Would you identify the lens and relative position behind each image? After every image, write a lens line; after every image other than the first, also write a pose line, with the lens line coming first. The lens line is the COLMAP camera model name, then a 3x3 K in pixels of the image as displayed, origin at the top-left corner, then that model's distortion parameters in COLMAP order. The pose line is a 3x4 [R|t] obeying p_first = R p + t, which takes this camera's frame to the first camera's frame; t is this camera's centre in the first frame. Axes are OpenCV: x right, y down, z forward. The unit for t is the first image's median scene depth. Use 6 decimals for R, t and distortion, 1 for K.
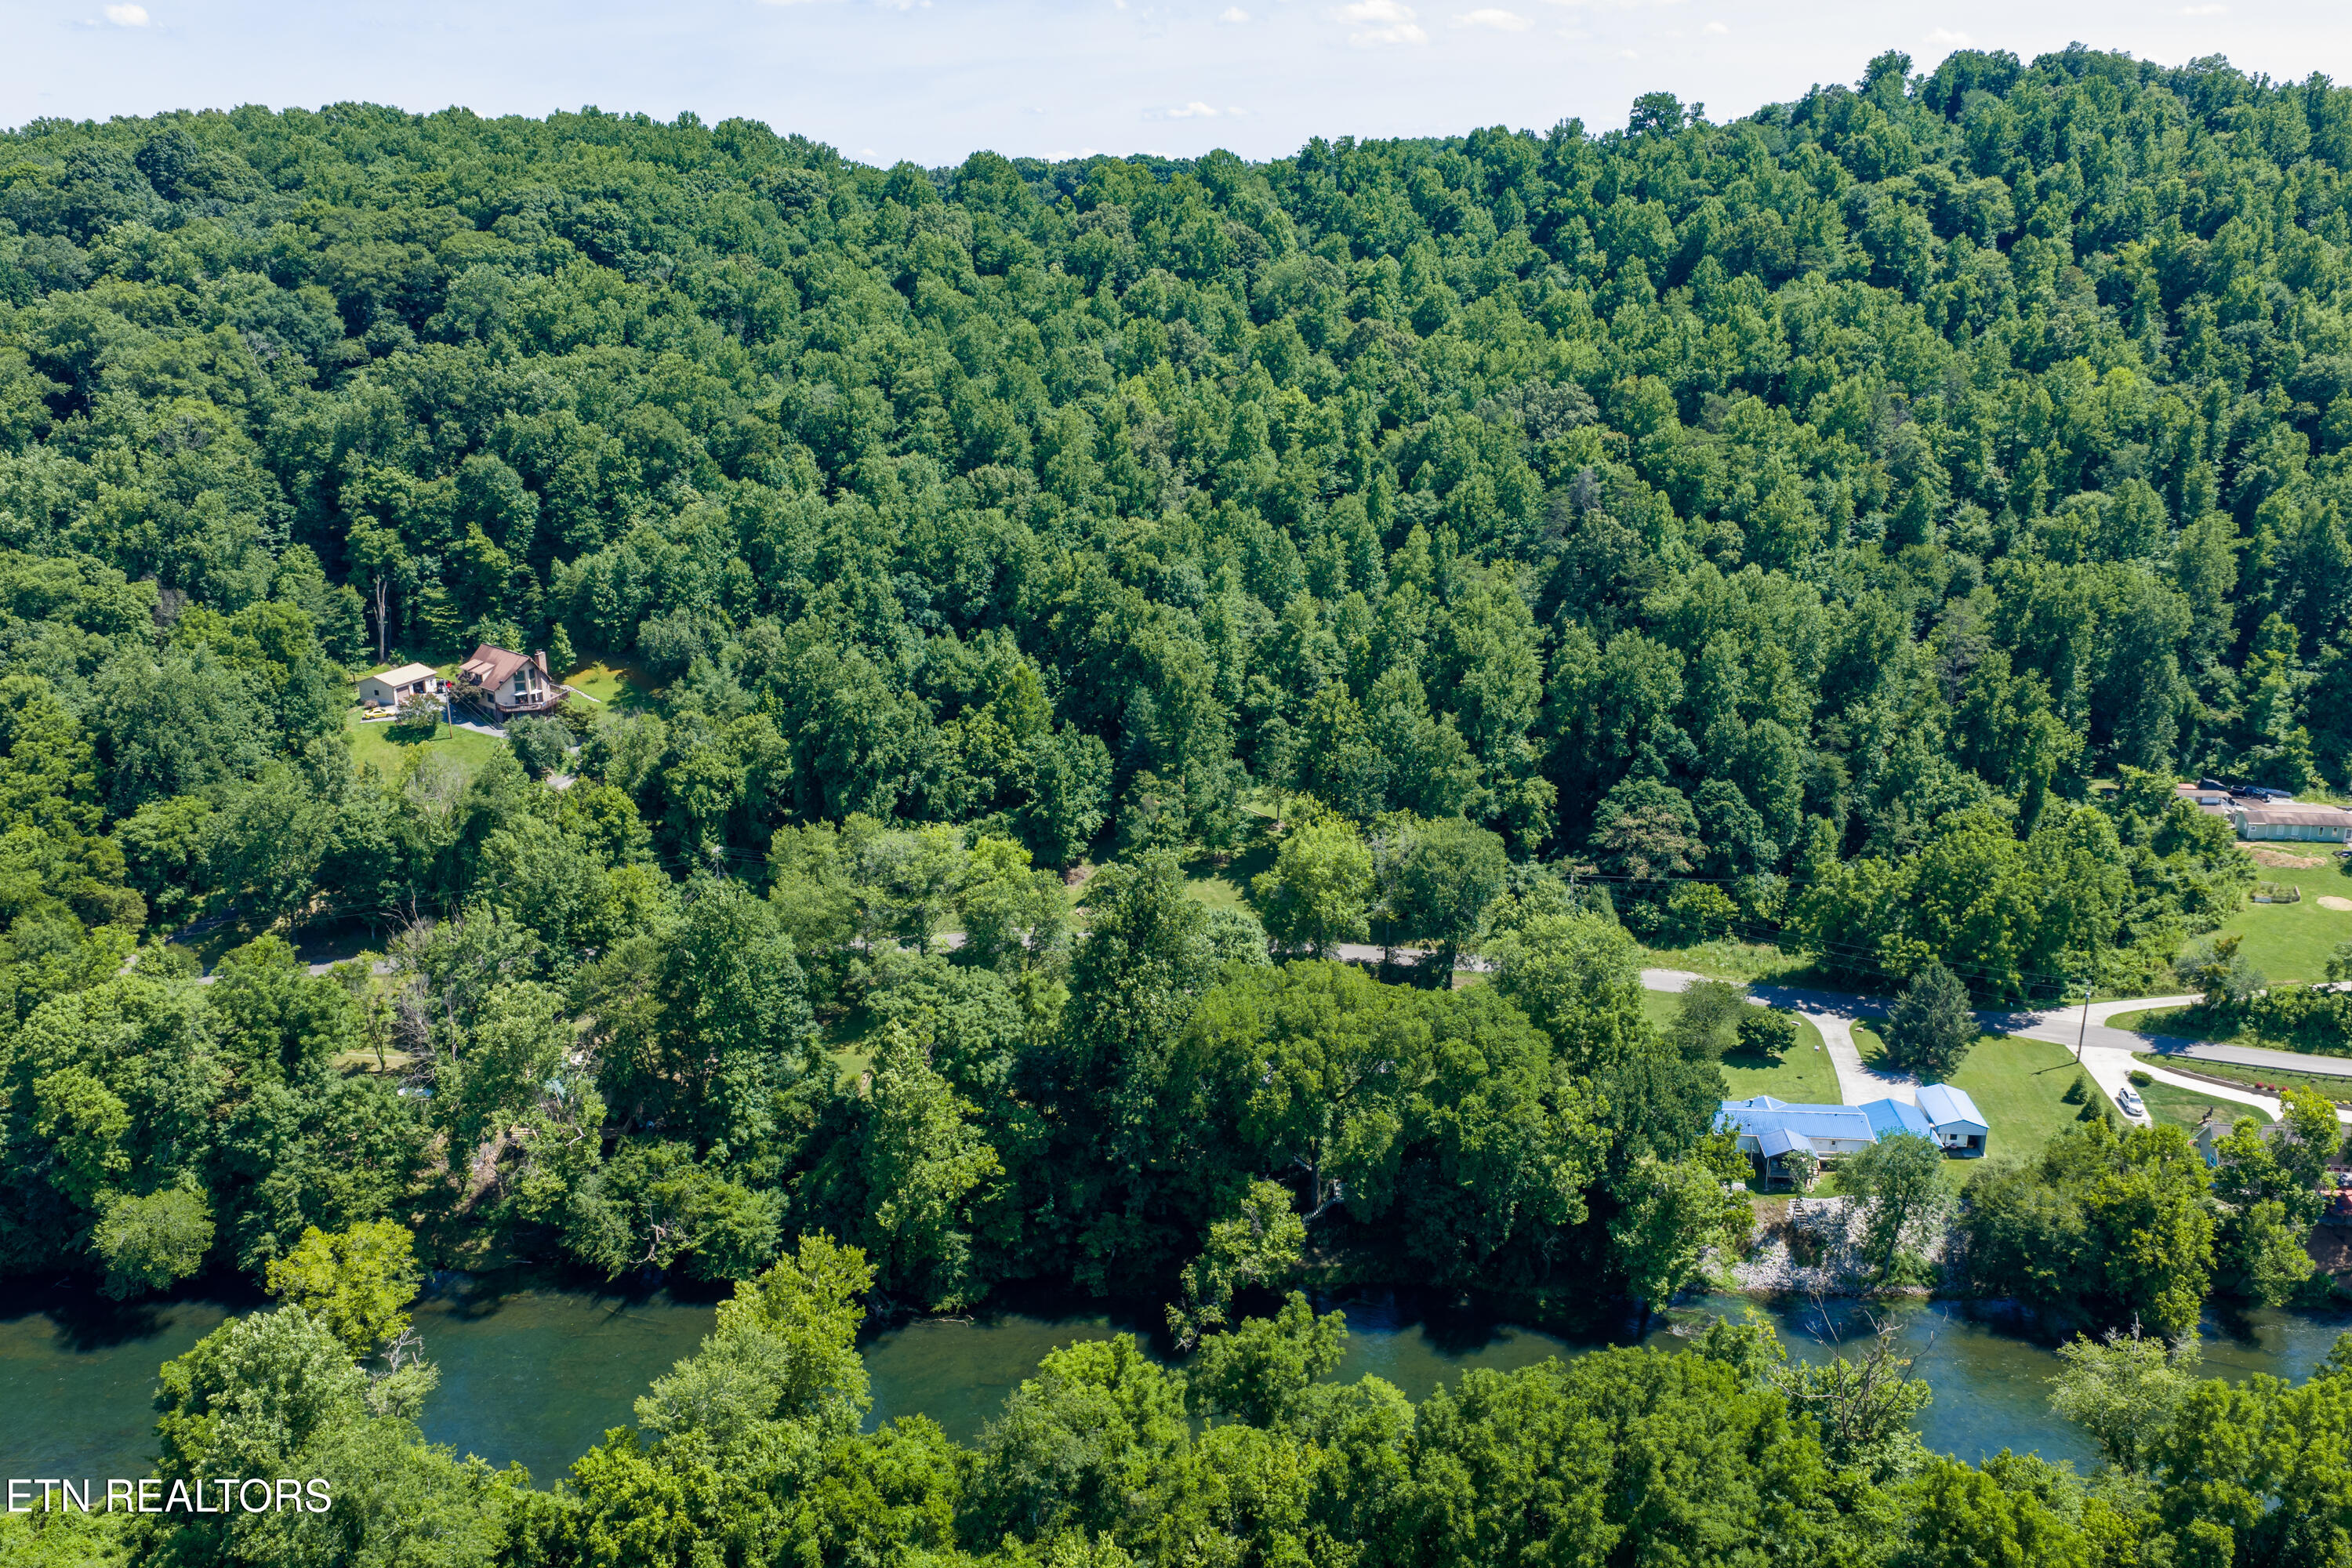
lens RADIAL K [[1948.5, 0, 1178.4], [0, 1948.5, 786.2], [0, 0, 1]] dist [0.019377, -0.024464]
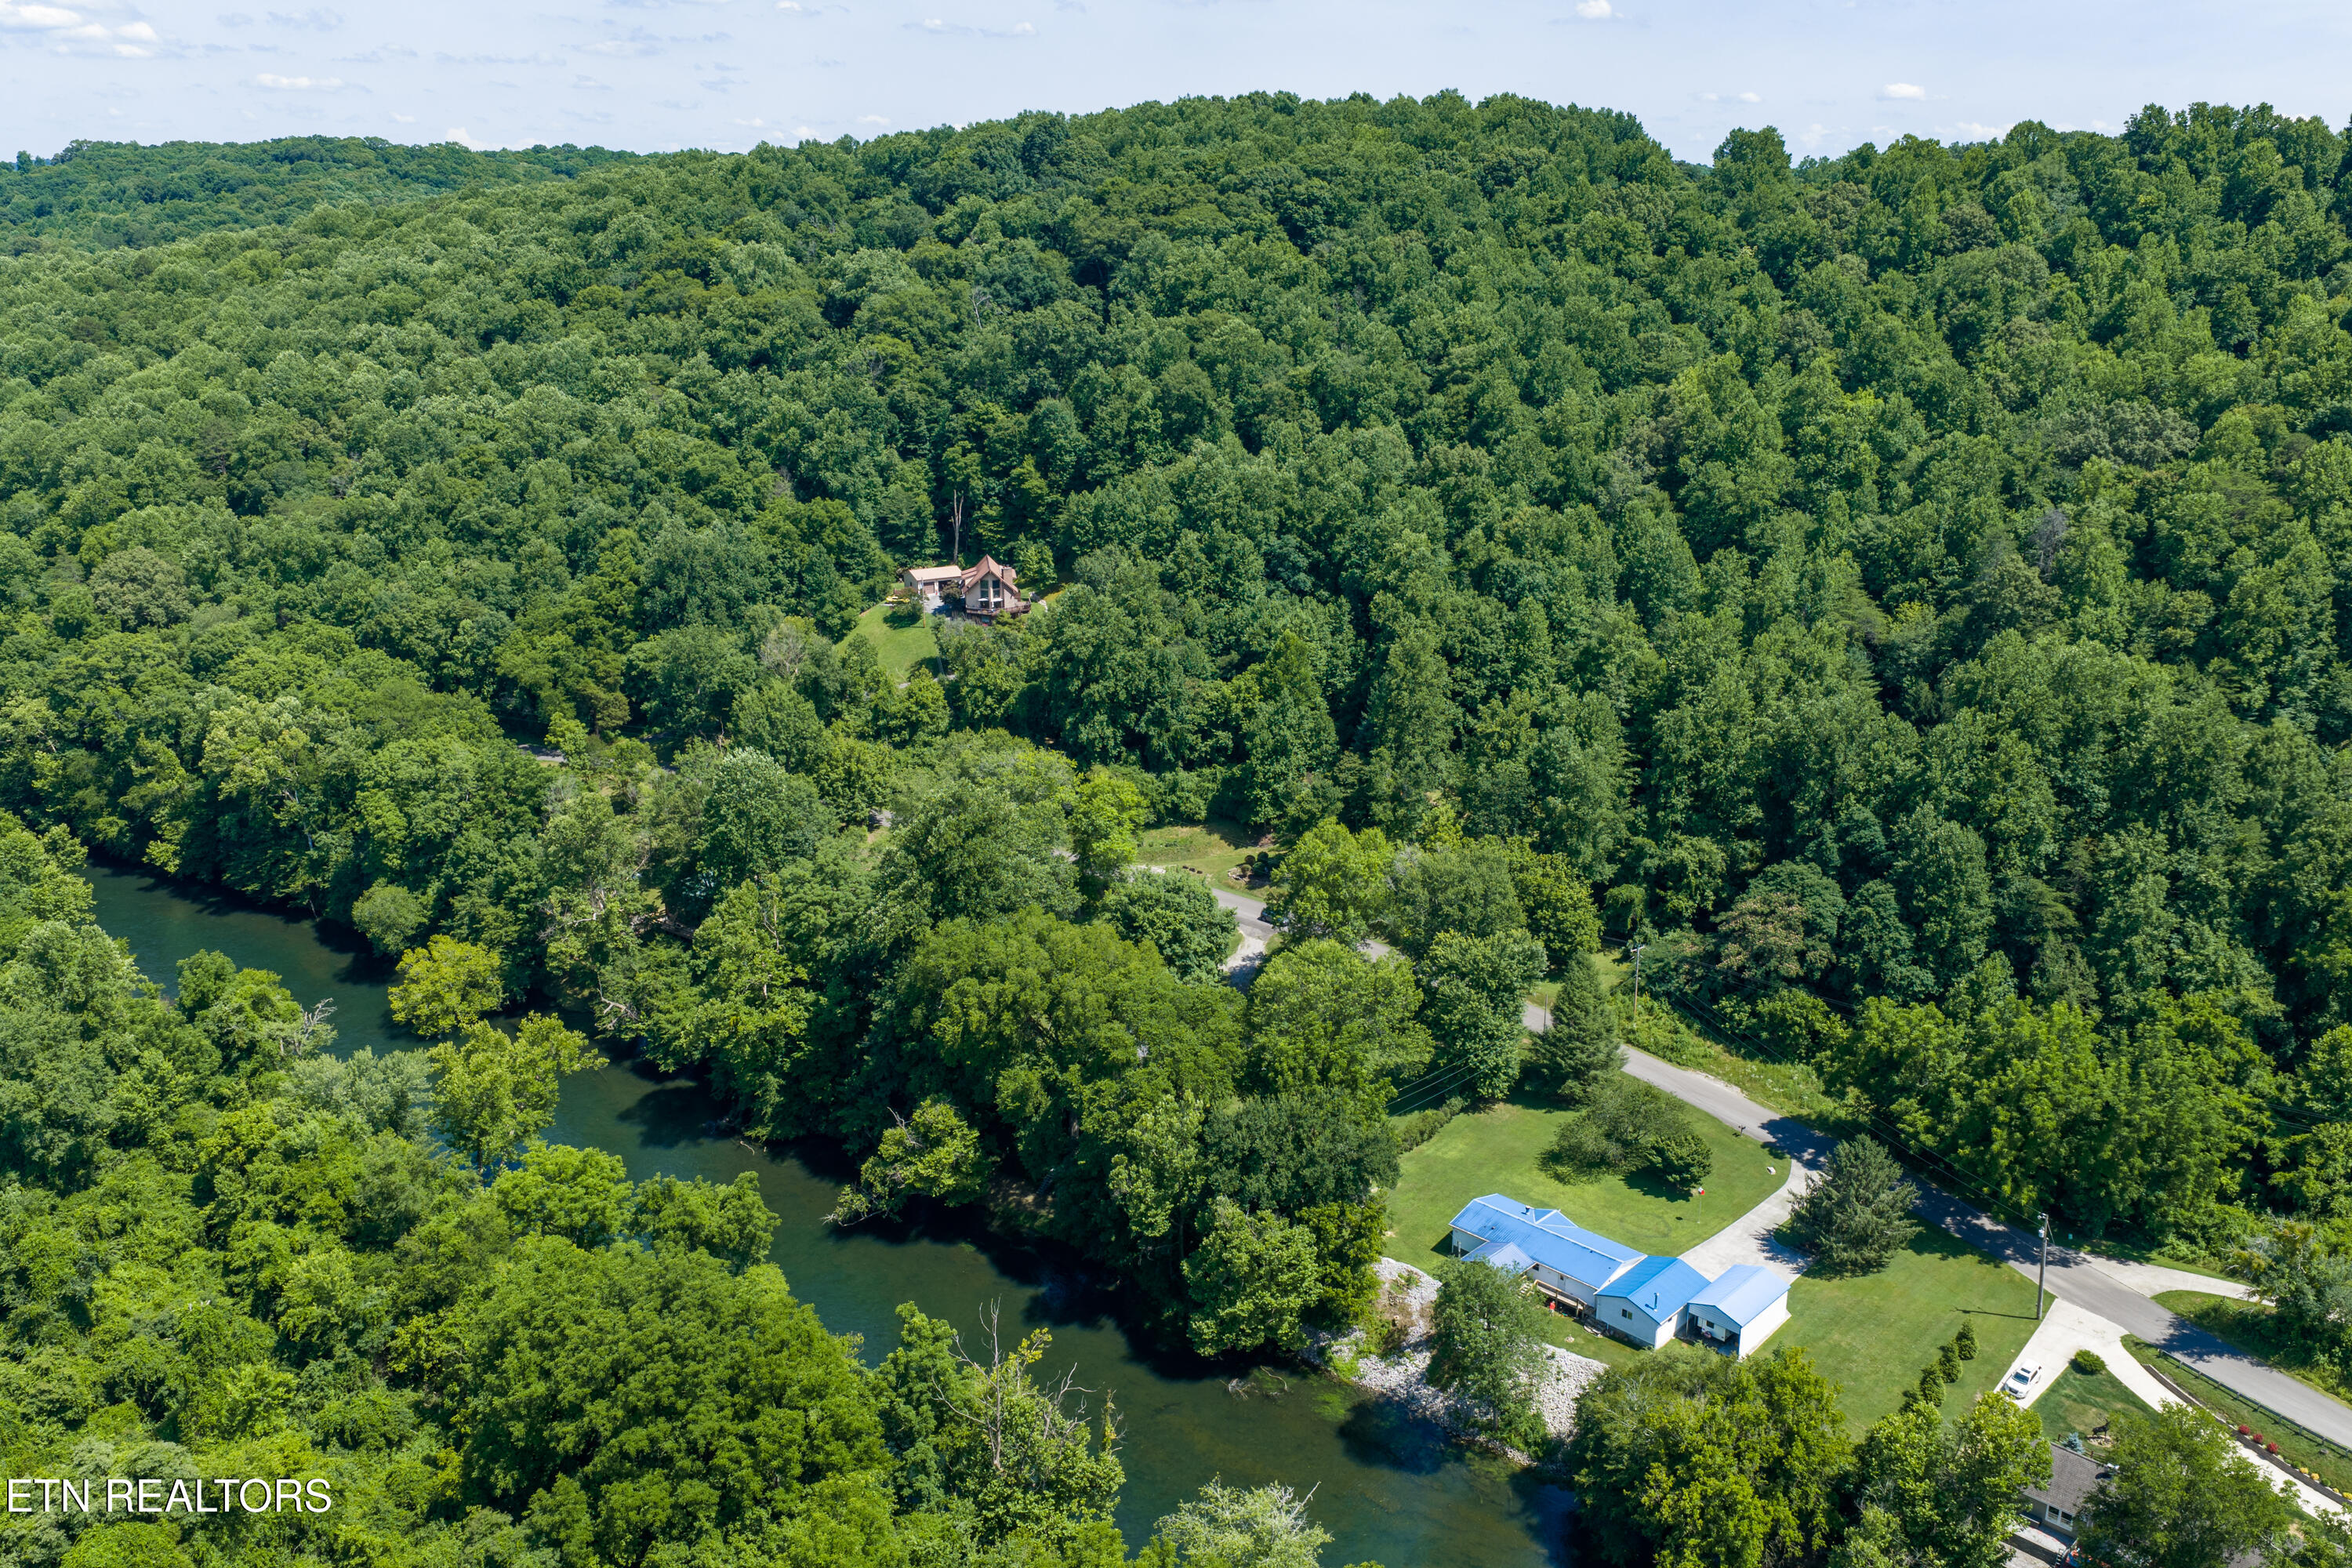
lens RADIAL K [[1948.5, 0, 1174.9], [0, 1948.5, 782.5], [0, 0, 1]] dist [0.019377, -0.024464]
pose [[0.777891, 0.188701, -0.599398, 0.461296], [-0.183364, 0.980499, 0.070711, -0.042032], [0.601052, 0.054903, 0.797322, 0.134007]]
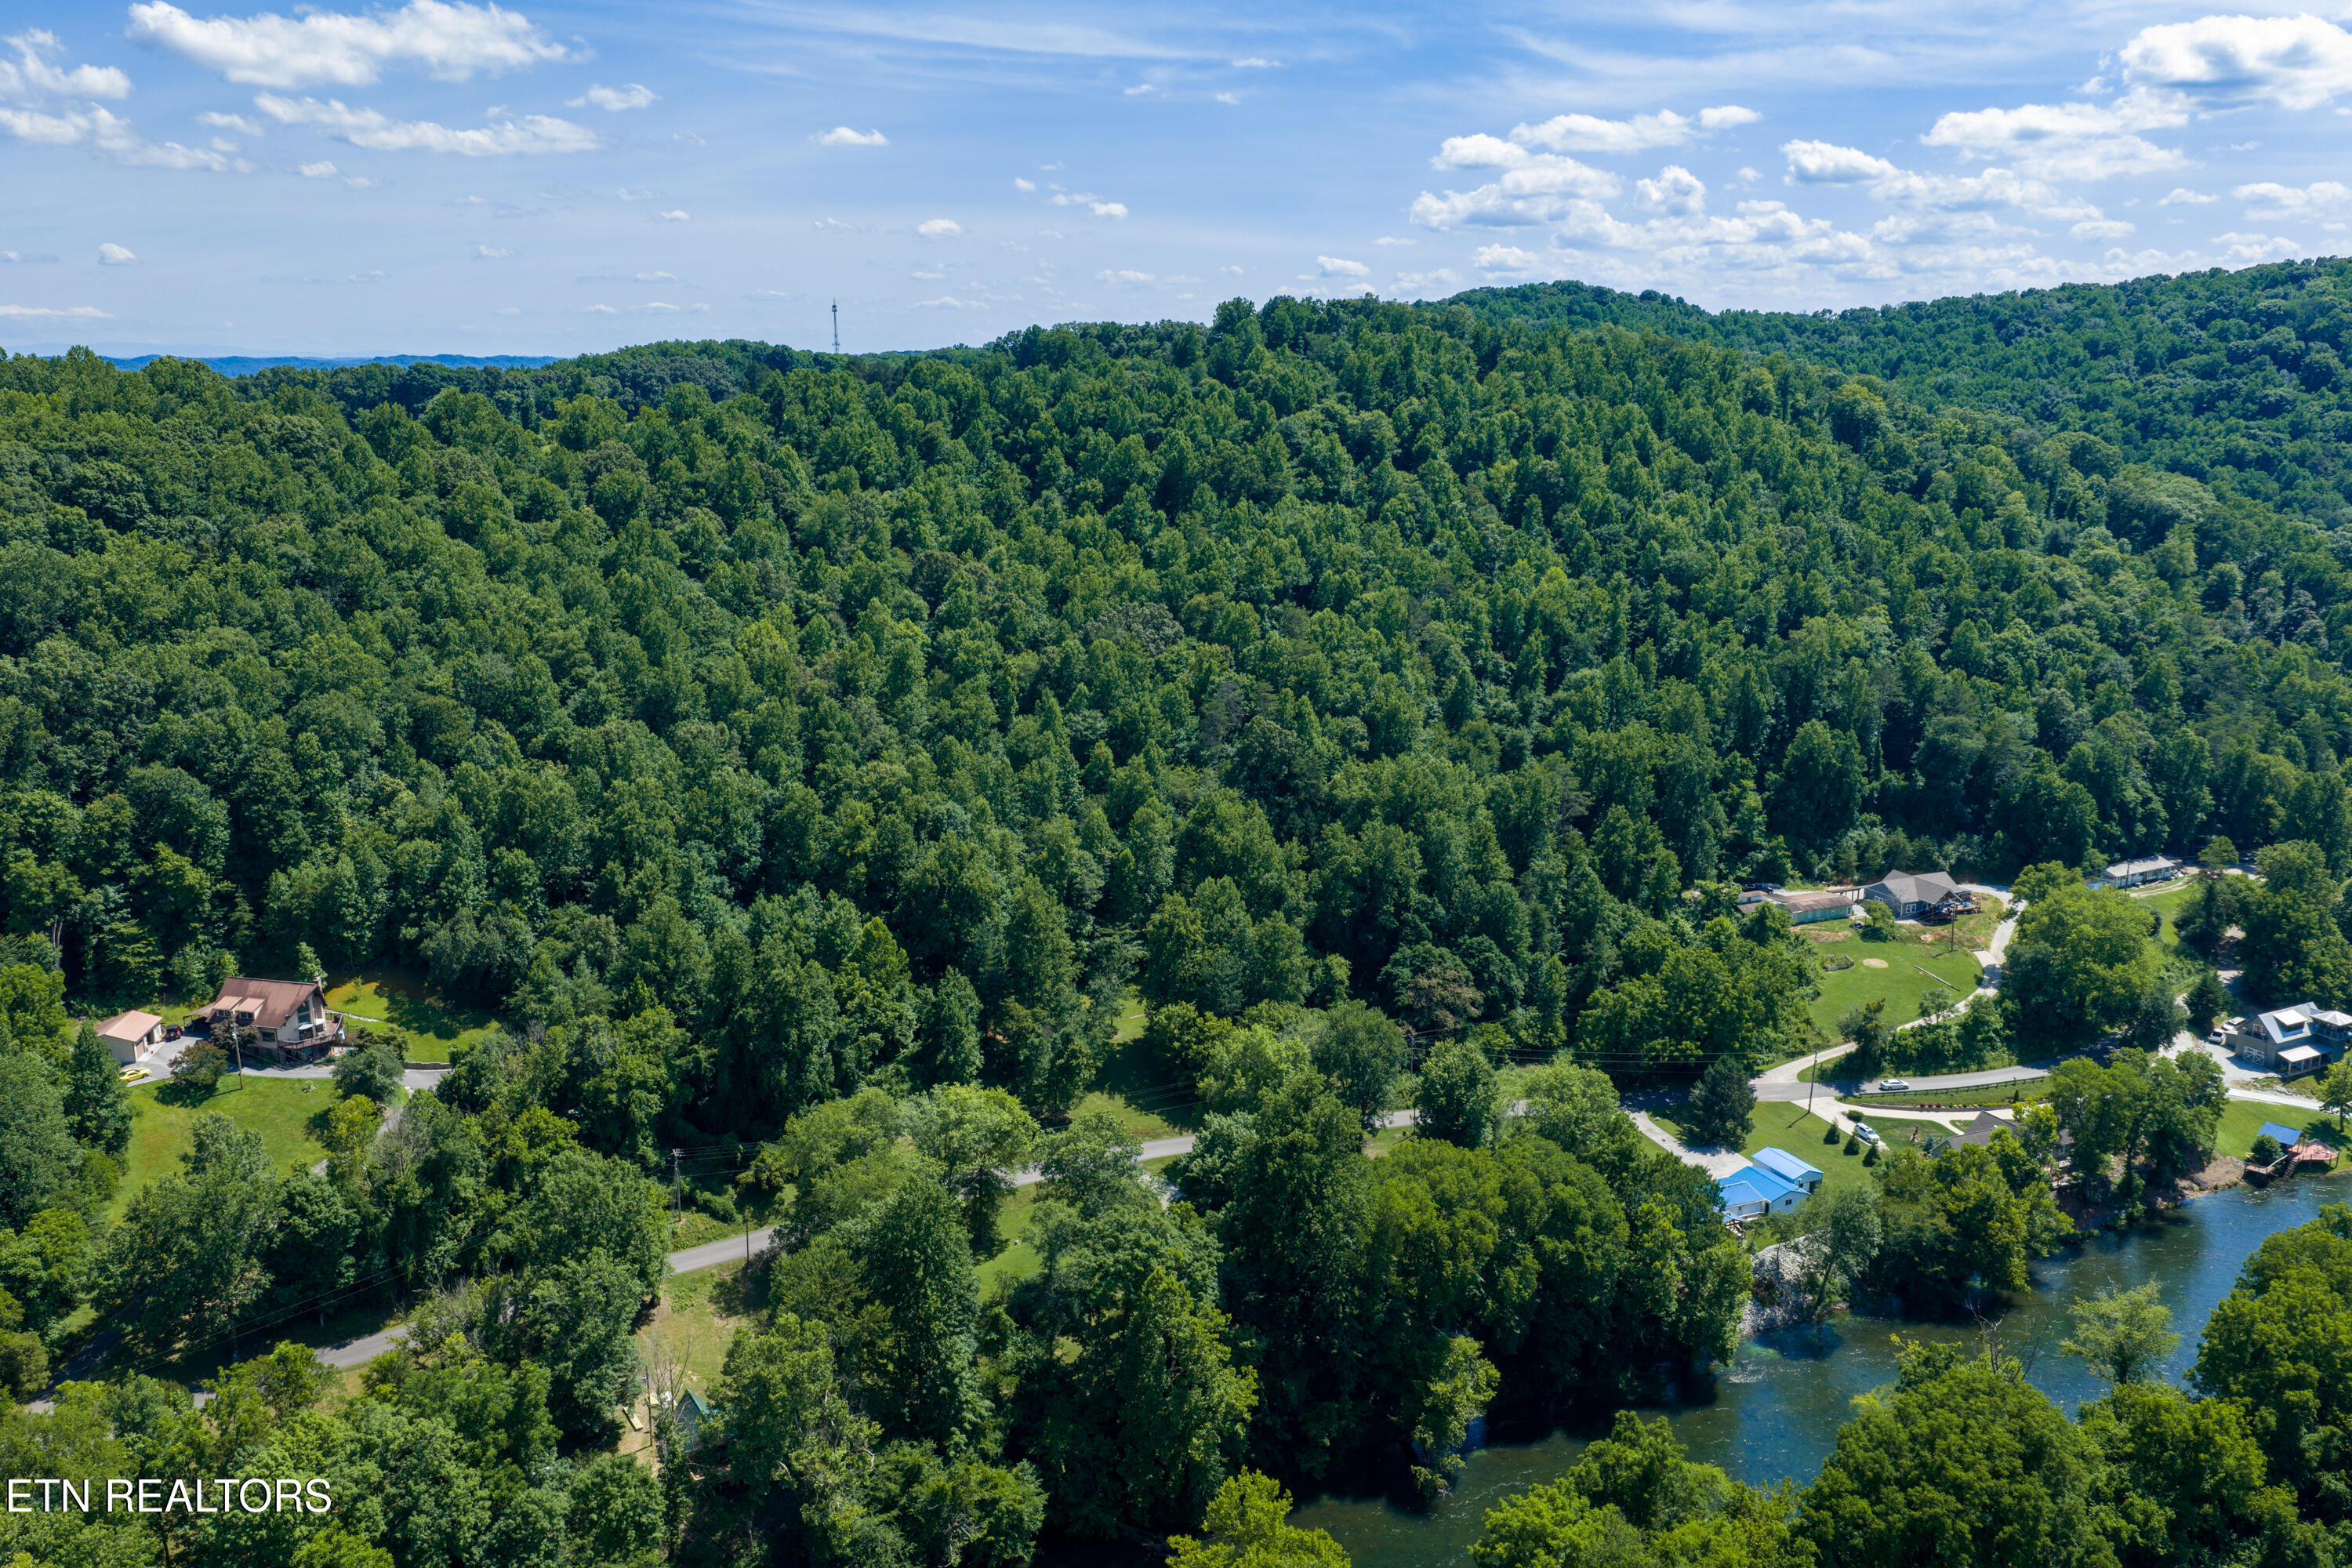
lens RADIAL K [[1948.5, 0, 1171.5], [0, 1948.5, 779.6], [0, 0, 1]] dist [0.019377, -0.024464]
pose [[0.878853, -0.103482, 0.465735, -0.380855], [0.139706, 0.989222, -0.043832, -0.062422], [-0.456180, 0.103588, 0.883838, 0.005908]]
